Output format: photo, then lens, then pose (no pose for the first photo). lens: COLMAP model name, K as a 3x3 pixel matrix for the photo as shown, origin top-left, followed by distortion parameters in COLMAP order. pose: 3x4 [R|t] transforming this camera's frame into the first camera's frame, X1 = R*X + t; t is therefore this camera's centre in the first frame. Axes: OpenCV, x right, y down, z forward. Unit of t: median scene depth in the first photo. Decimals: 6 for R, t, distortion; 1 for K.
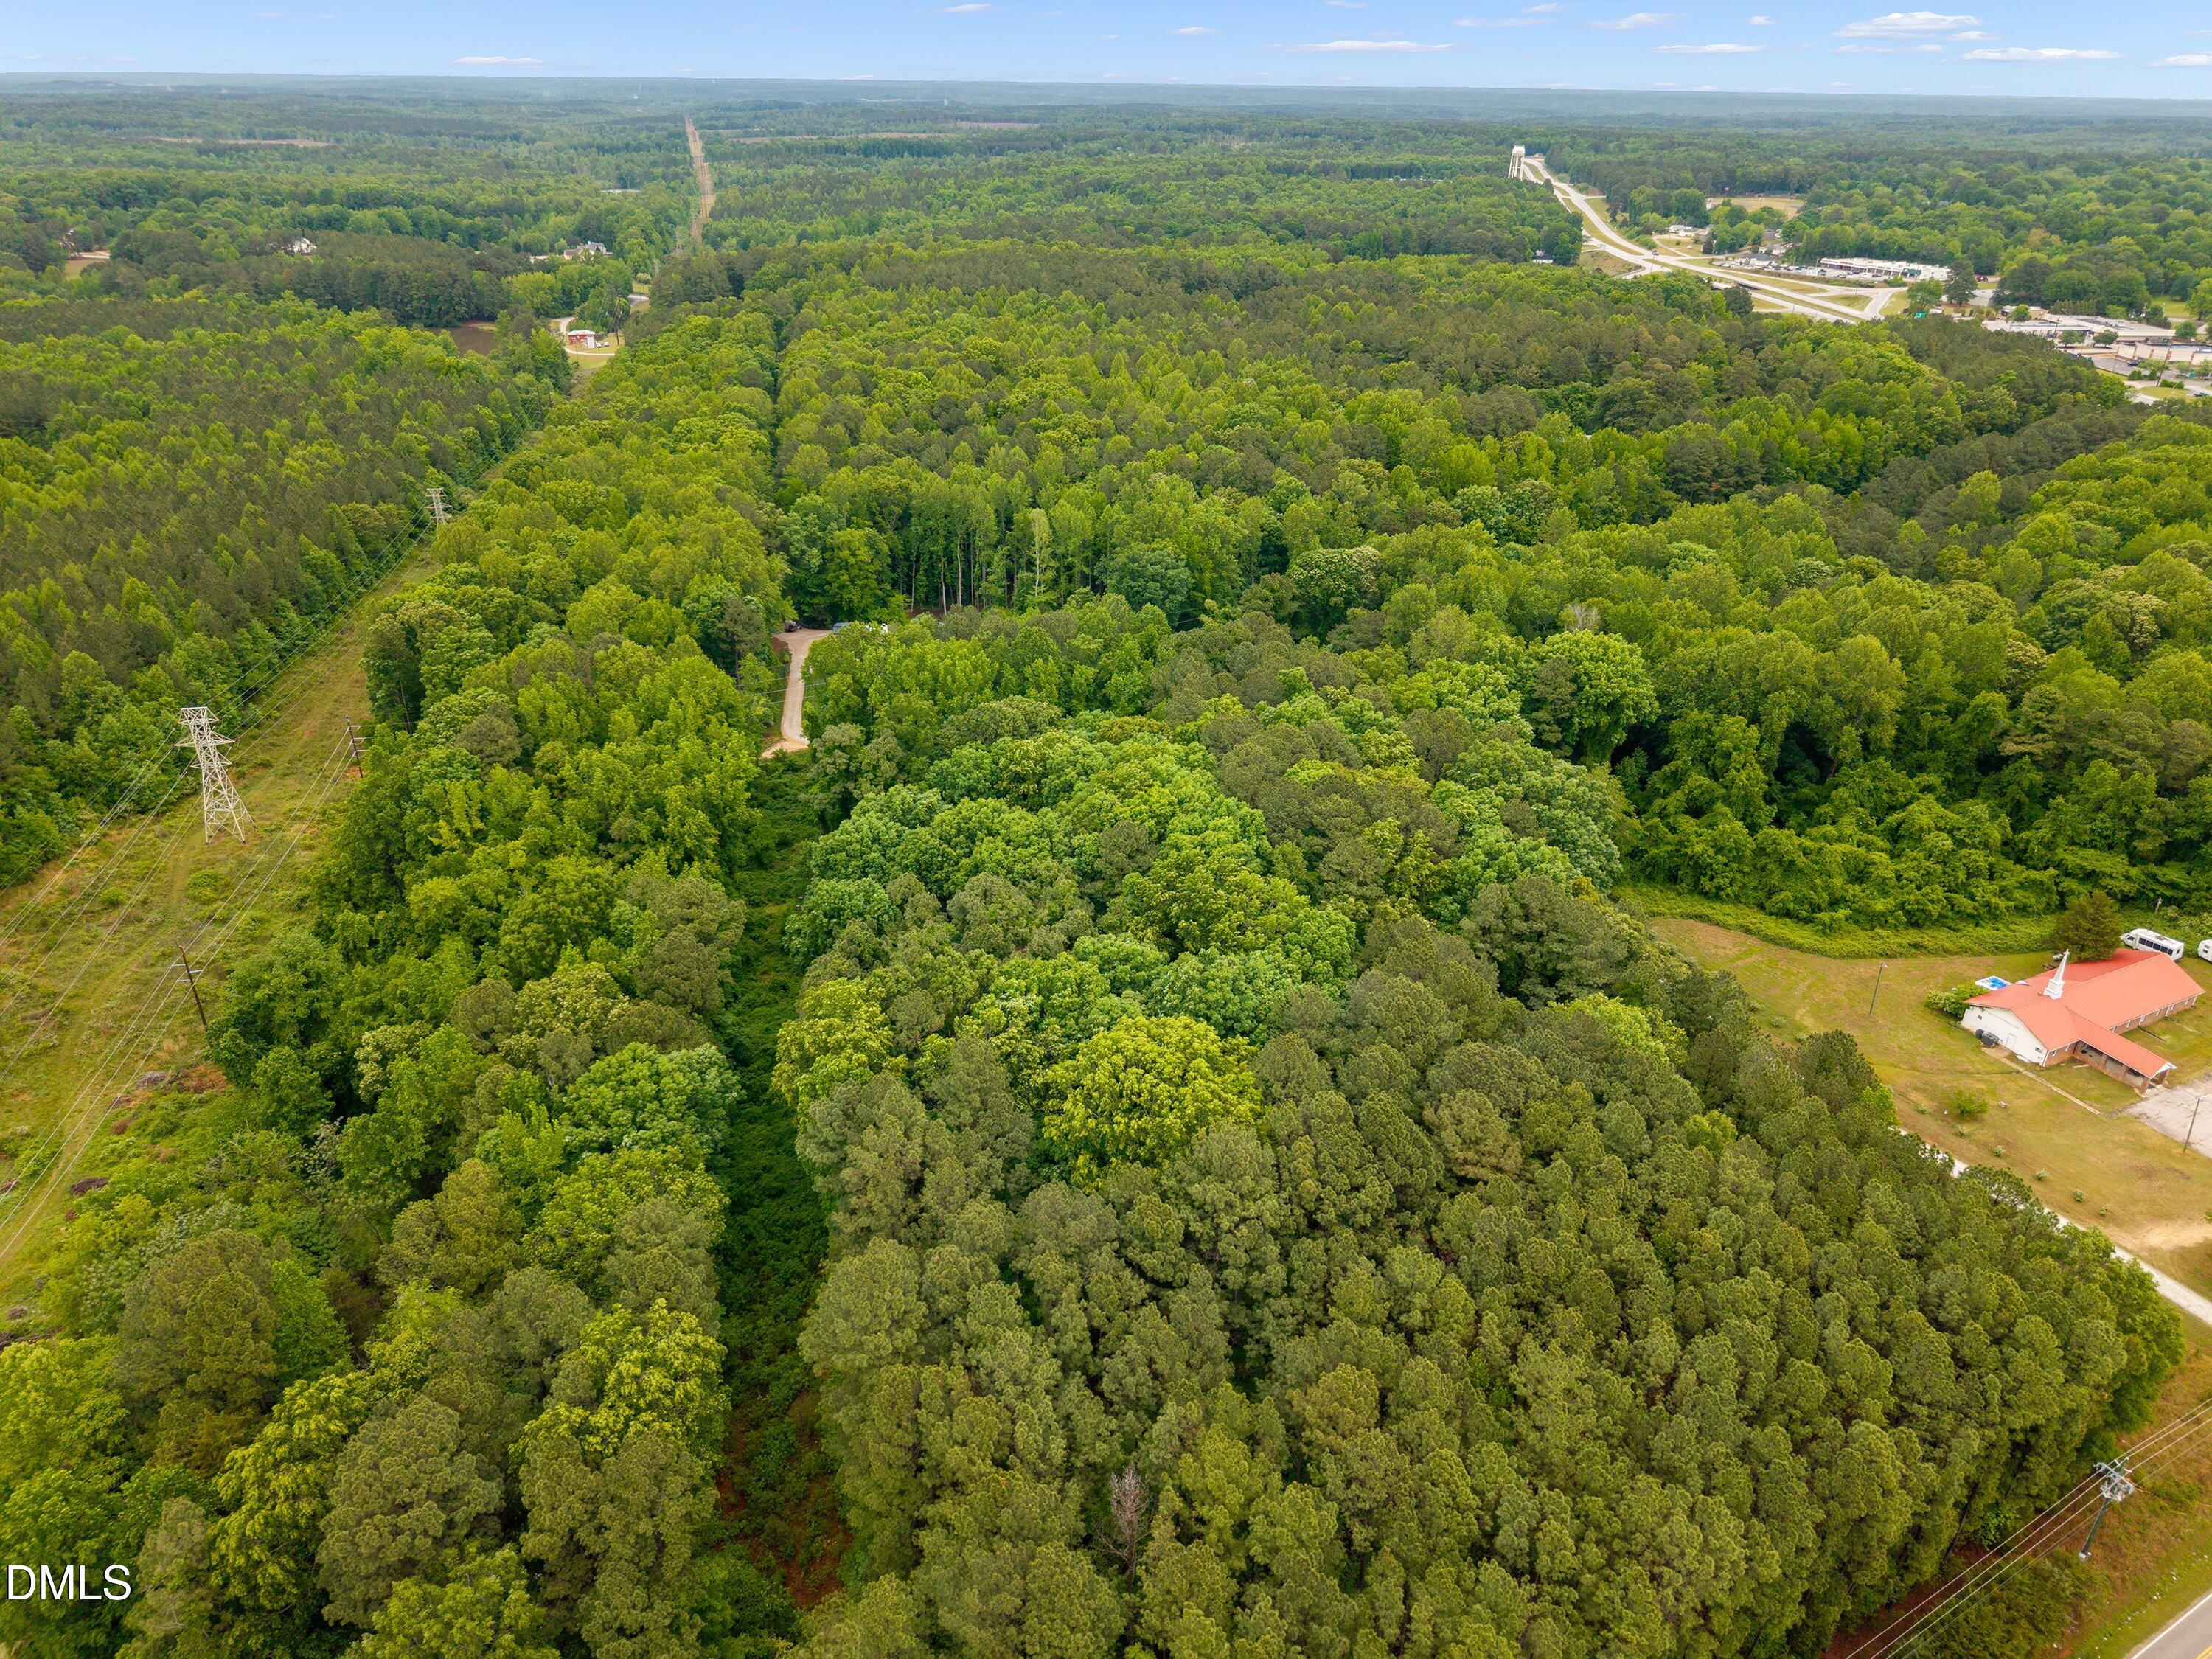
lens RADIAL K [[1506.5, 0, 1109.4], [0, 1506.5, 841.0], [0, 0, 1]] dist [0.022682, -0.023786]
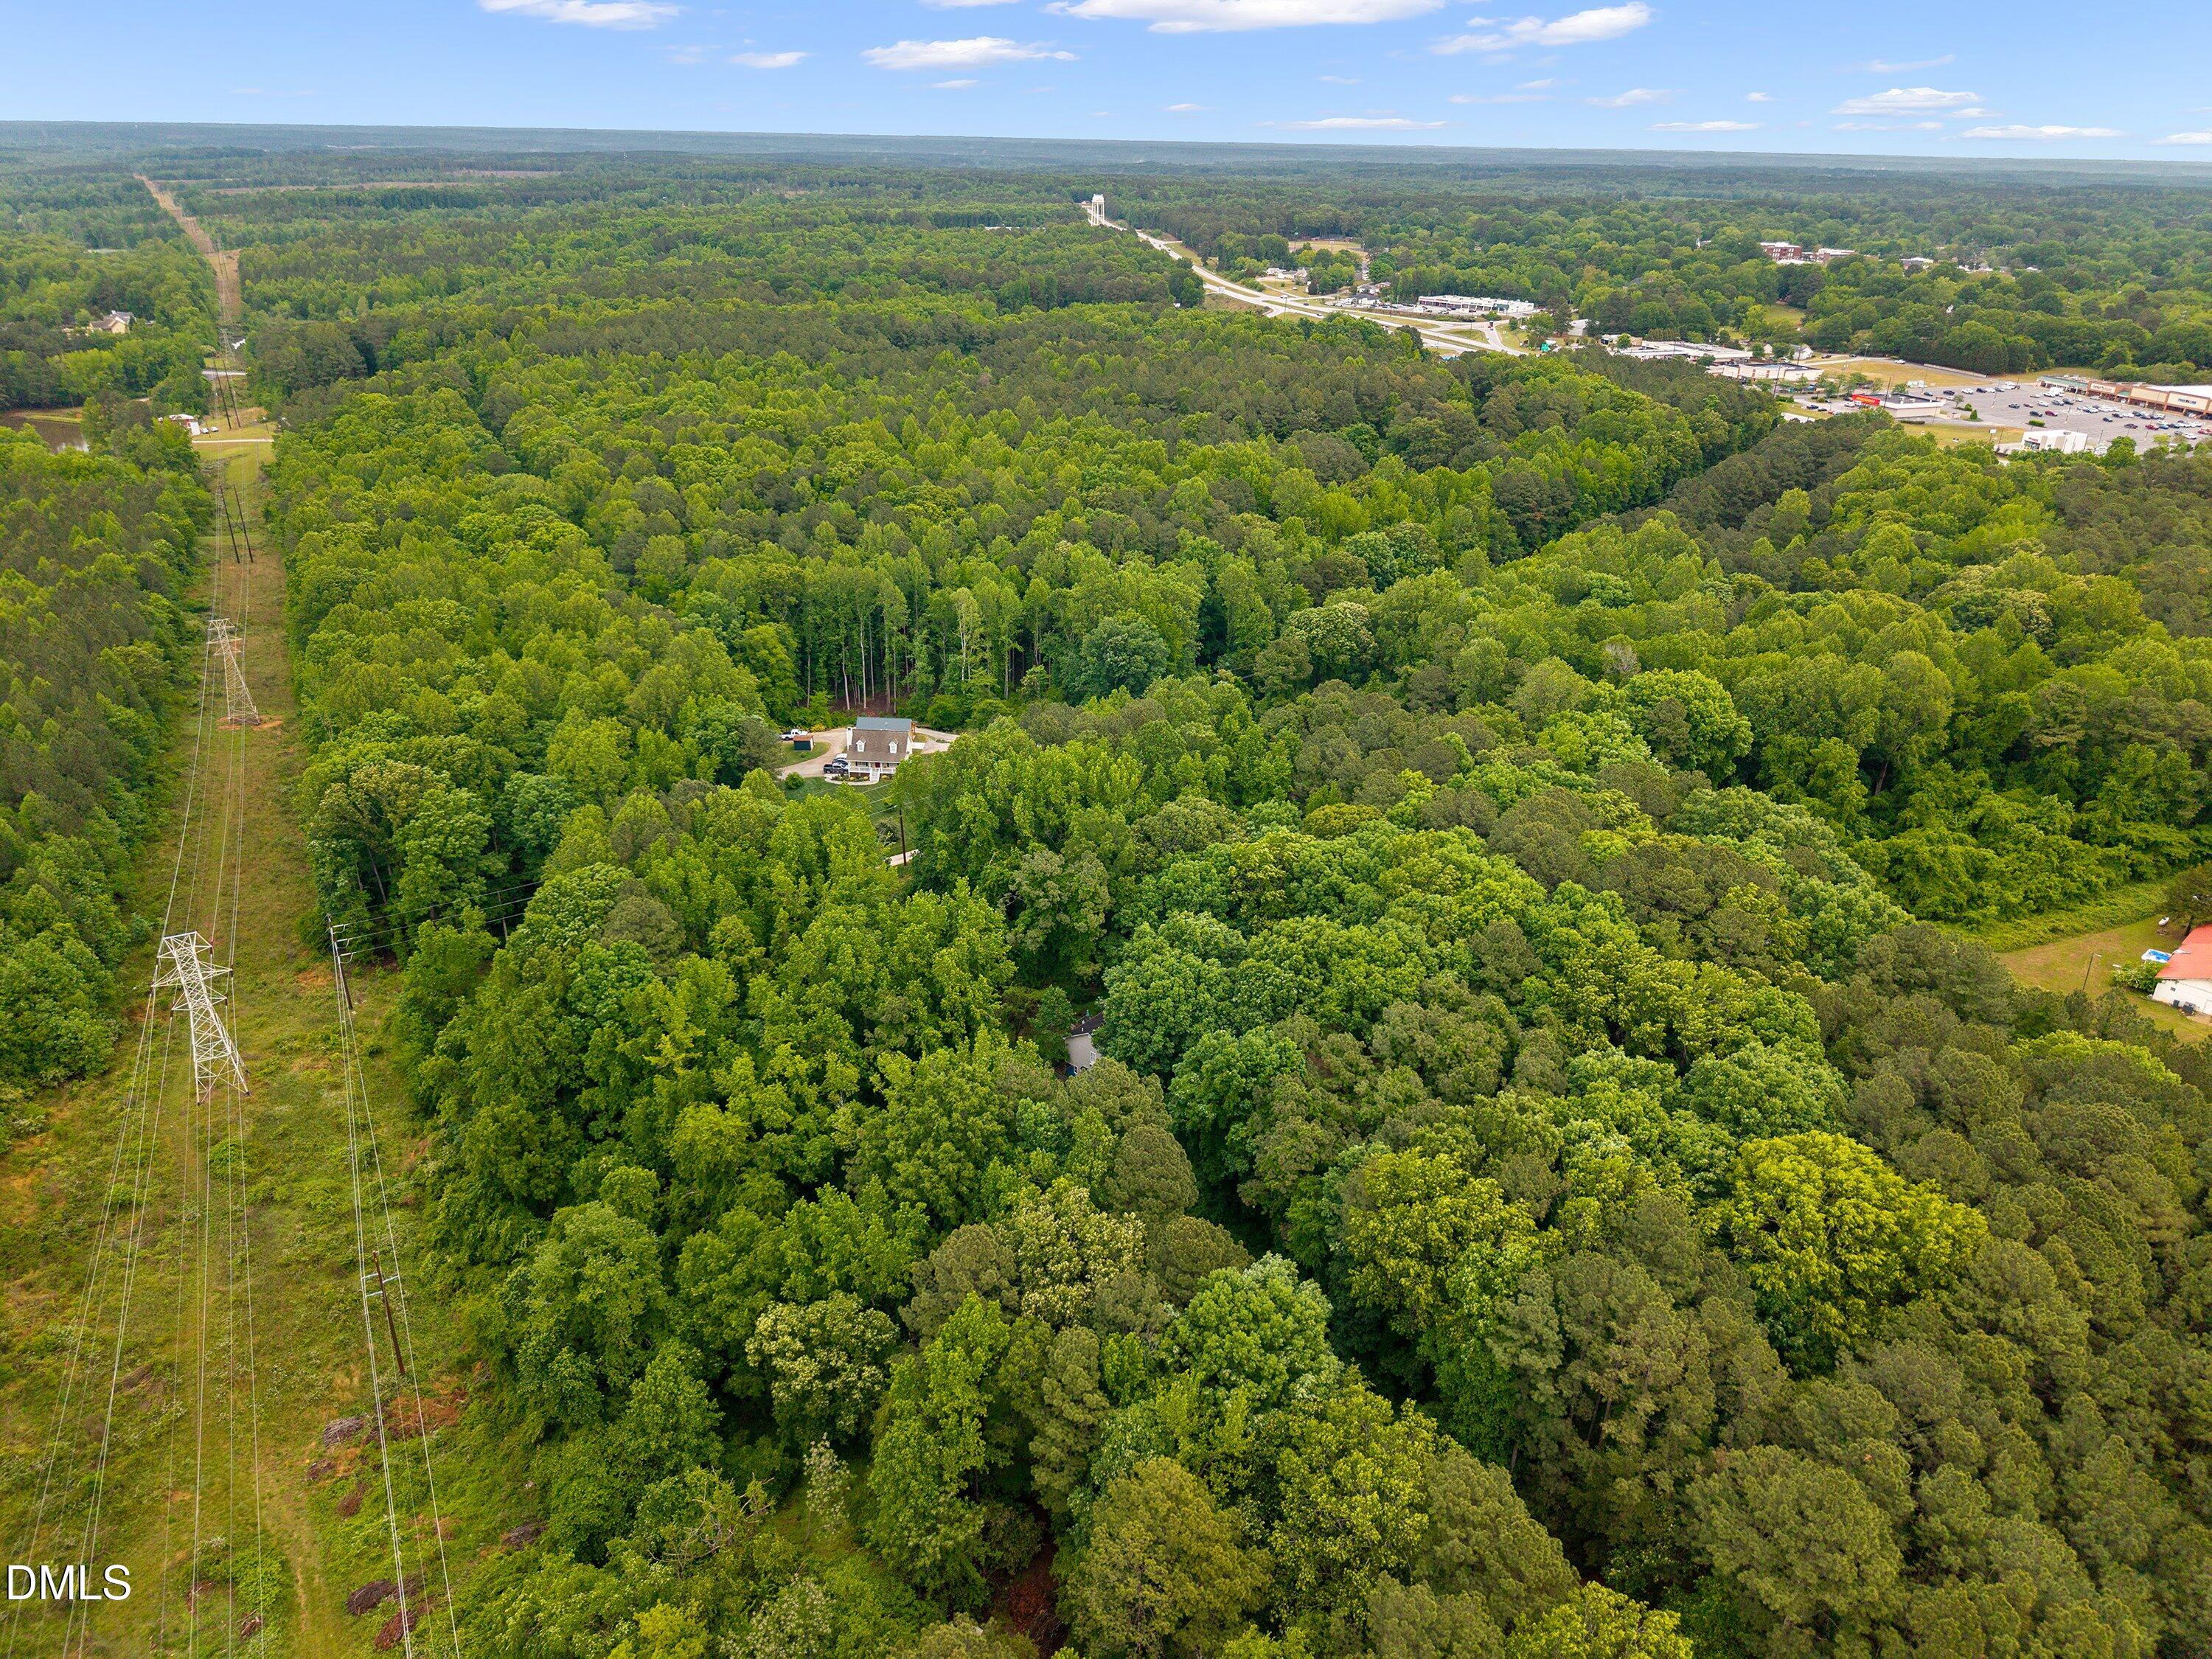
lens RADIAL K [[1506.5, 0, 1119.0], [0, 1506.5, 833.7], [0, 0, 1]] dist [0.022682, -0.023786]
pose [[0.952380, -0.124319, 0.278419, -0.284163], [0.132455, 0.991133, -0.010529, -0.054347], [-0.274642, 0.046905, 0.960402, 0.090152]]
